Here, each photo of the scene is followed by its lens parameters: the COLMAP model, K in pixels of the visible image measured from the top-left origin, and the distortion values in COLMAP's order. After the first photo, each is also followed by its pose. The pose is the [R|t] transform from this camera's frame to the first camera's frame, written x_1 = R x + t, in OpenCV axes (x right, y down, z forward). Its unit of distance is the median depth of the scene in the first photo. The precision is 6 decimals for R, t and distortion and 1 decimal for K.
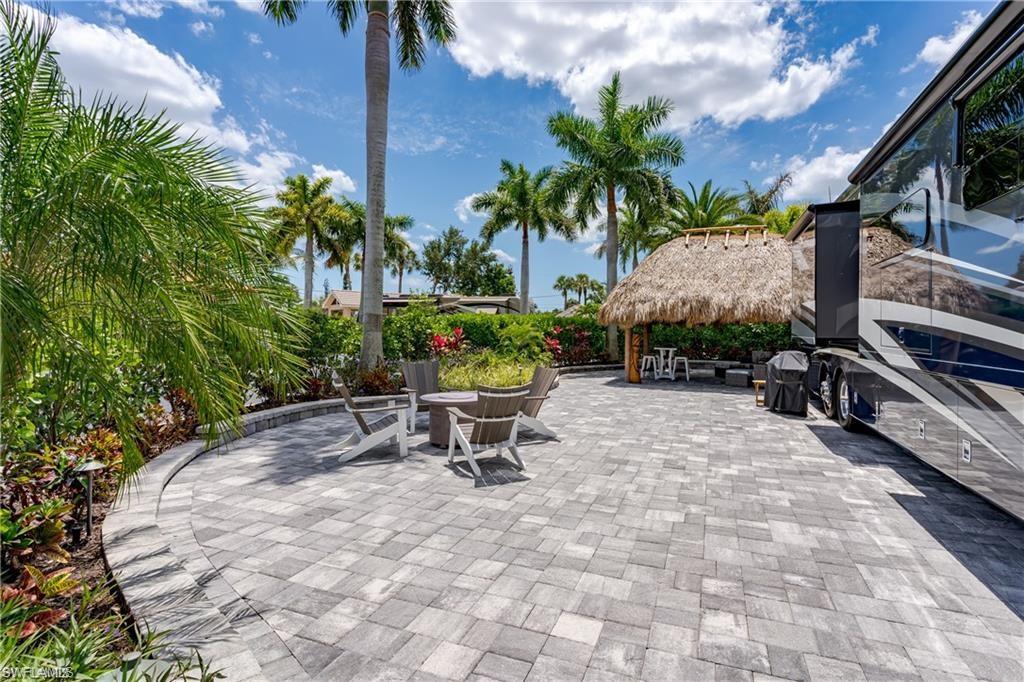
lens RADIAL K [[505.6, 0, 525.2], [0, 505.6, 332.5], [0, 0, 1]] dist [-0.000424, 0.000123]
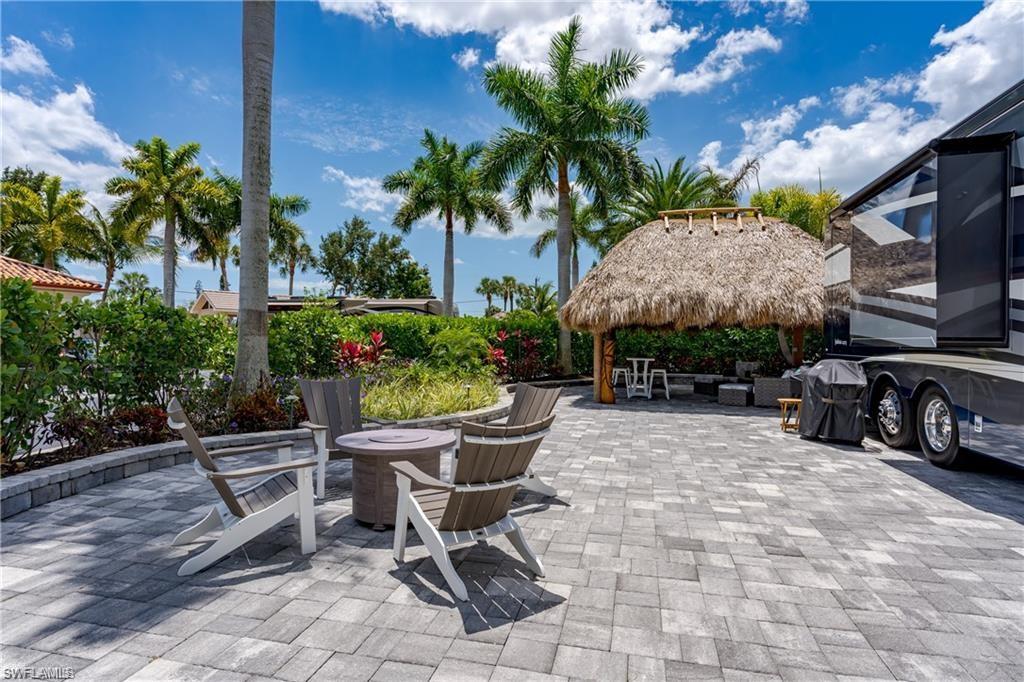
lens RADIAL K [[563.8, 0, 512.0], [0, 563.8, 341.0], [0, 0, 1]] dist [-0.001021, -0.000422]
pose [[0.991202, -0.002020, 0.132342, -0.032861], [0.002855, 0.999977, -0.006122, 0.006658], [-0.132327, 0.006446, 0.991185, 0.116874]]
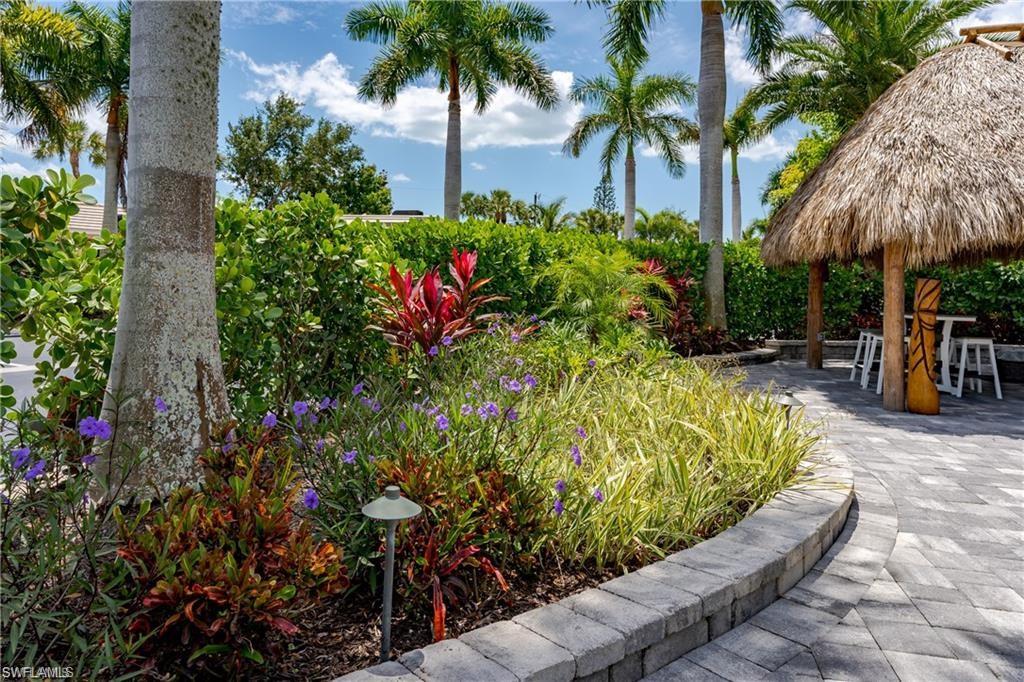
lens RADIAL K [[746.9, 0, 514.1], [0, 746.9, 289.2], [0, 0, 1]] dist [0.007055, 0.004700]
pose [[0.982166, 0.002444, 0.188000, -0.130680], [-0.002565, 0.999997, 0.000397, 0.008230], [-0.187998, -0.000872, 0.982169, 0.391308]]
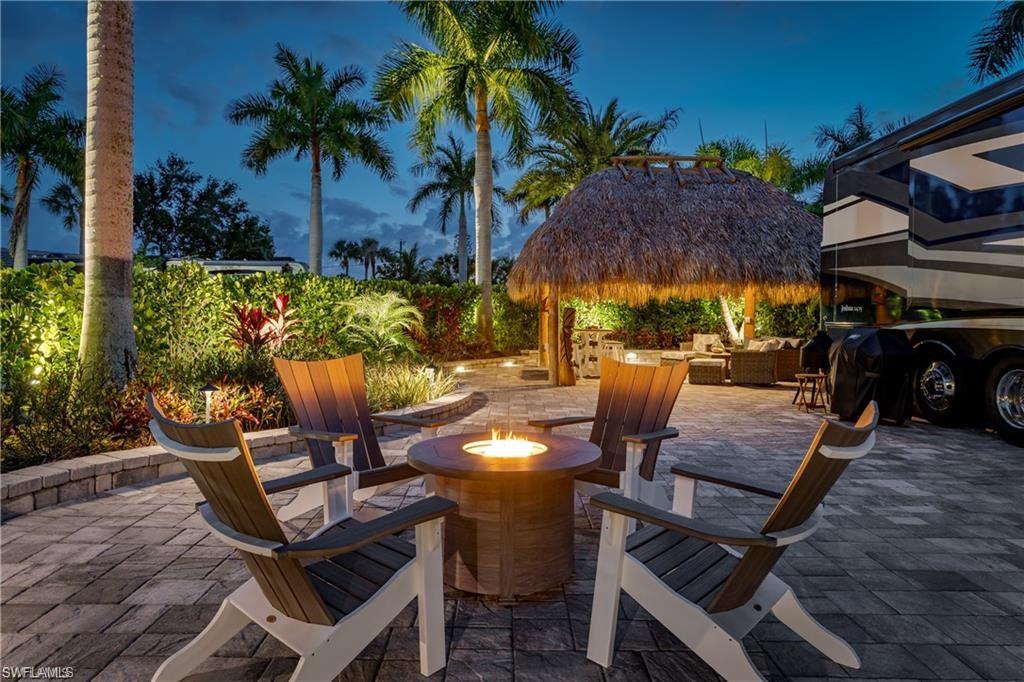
lens RADIAL K [[636.4, 0, 512.0], [0, 636.4, 341.0], [0, 0, 1]] dist [-0.002399, 0.000030]
pose [[0.932030, -0.017843, 0.361941, -0.104726], [0.006042, 0.999413, 0.033712, 0.012319], [-0.362330, -0.029234, 0.931591, 0.203991]]
